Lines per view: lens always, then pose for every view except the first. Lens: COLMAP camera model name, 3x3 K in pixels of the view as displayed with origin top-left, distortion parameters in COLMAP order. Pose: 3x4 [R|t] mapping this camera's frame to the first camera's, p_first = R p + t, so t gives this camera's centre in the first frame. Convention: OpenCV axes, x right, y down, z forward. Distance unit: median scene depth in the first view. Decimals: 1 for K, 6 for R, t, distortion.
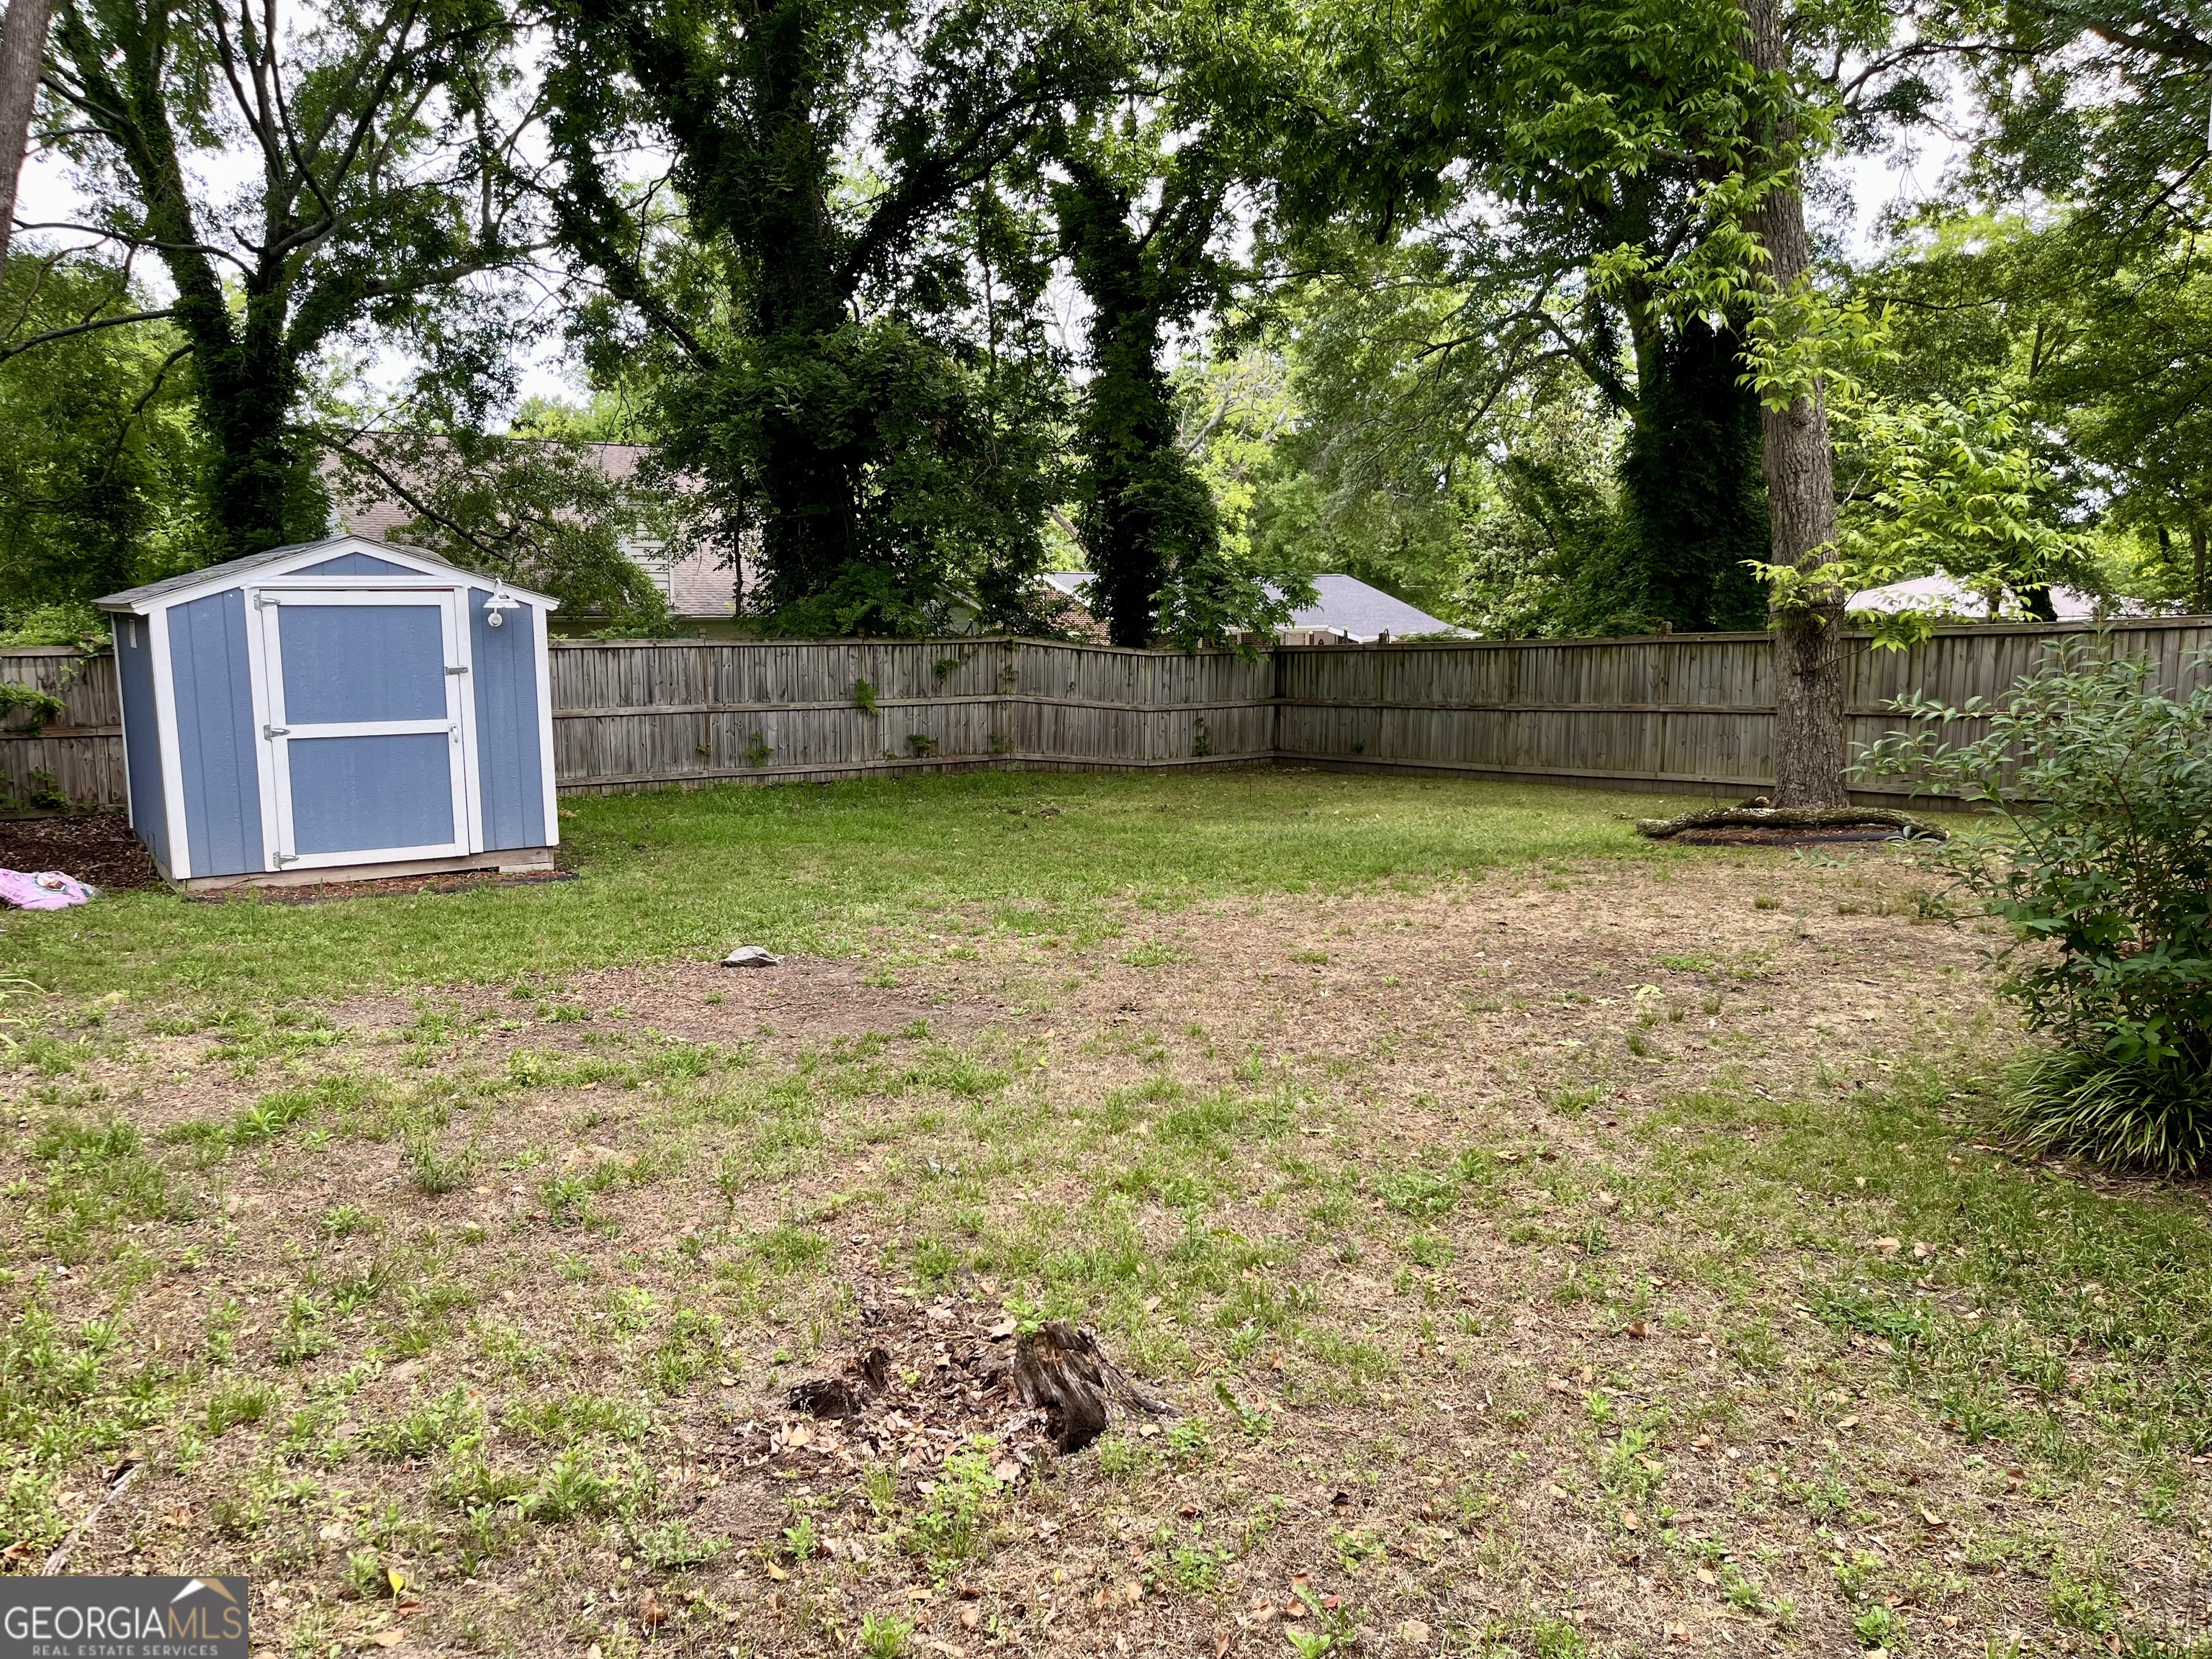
lens RADIAL K [[1663.2, 0, 1106.7], [0, 1663.2, 833.0], [0, 0, 1]] dist [0.029945, -0.001264]
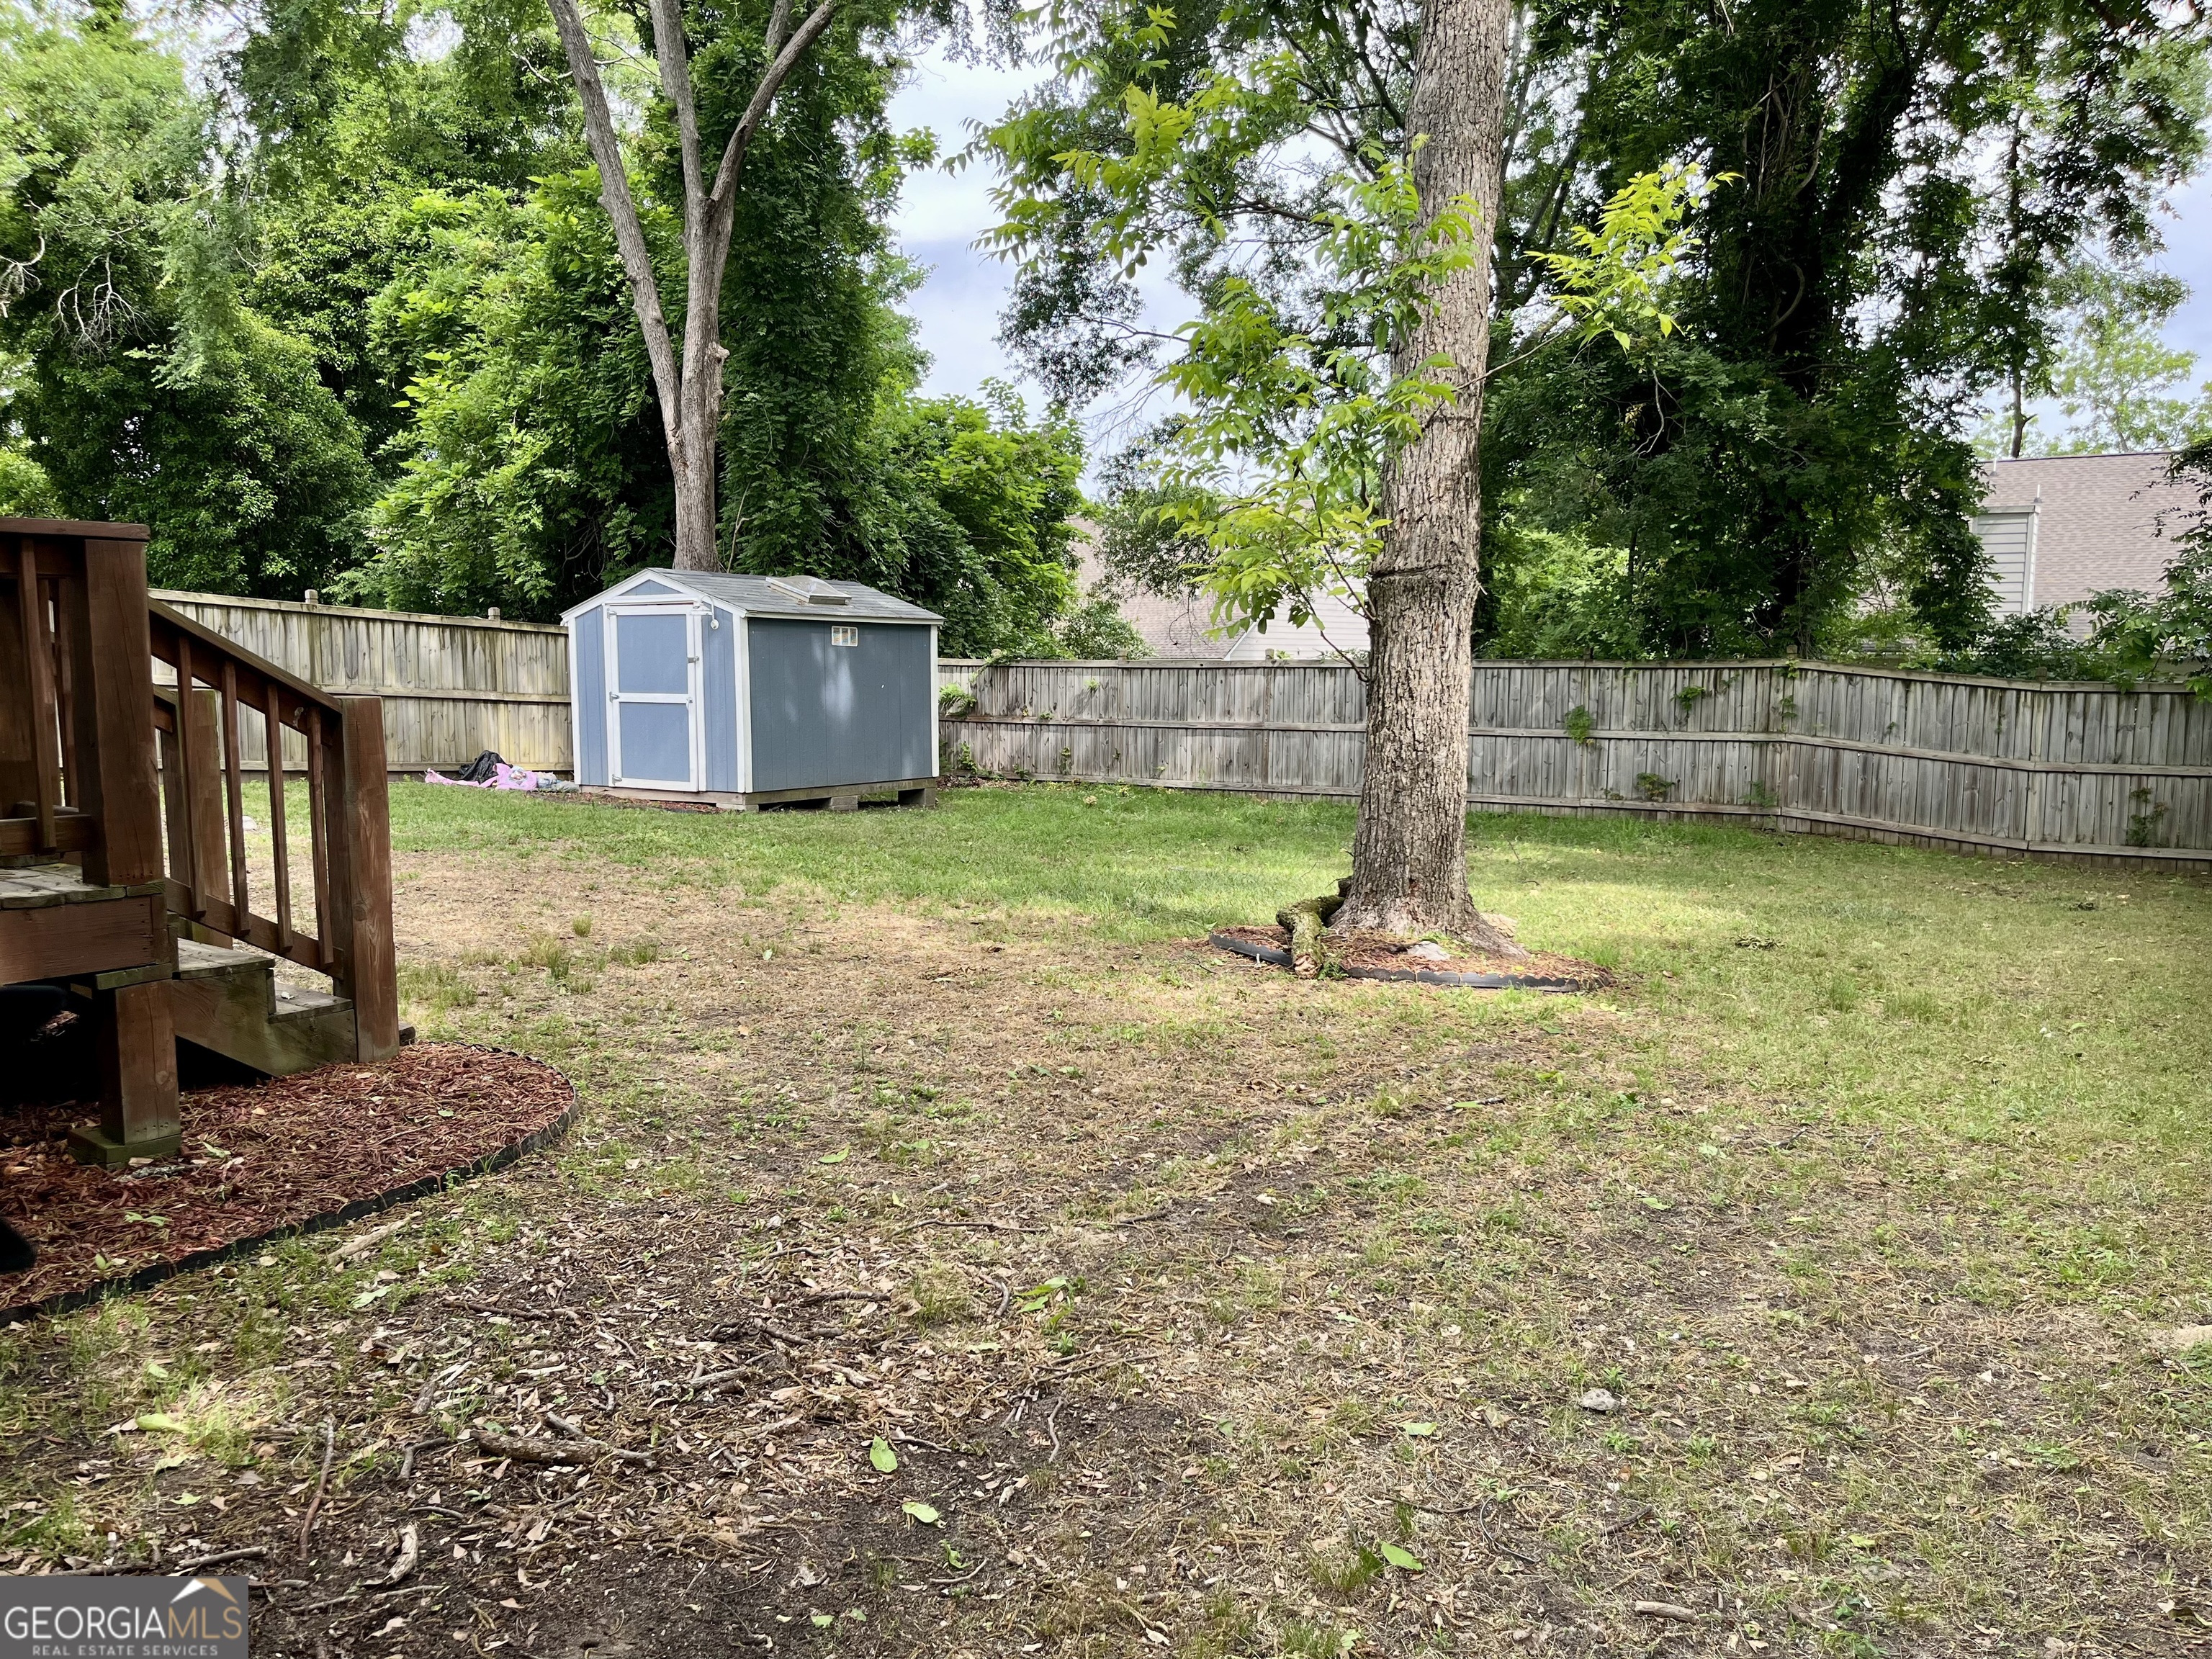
lens RADIAL K [[1663.2, 0, 1105.6], [0, 1663.2, 832.3], [0, 0, 1]] dist [0.029945, -0.001264]
pose [[0.388671, 0.095102, -0.916455, 0.567120], [-0.128513, 0.990532, 0.048287, -0.035114], [0.912370, 0.099009, 0.397213, 0.412705]]
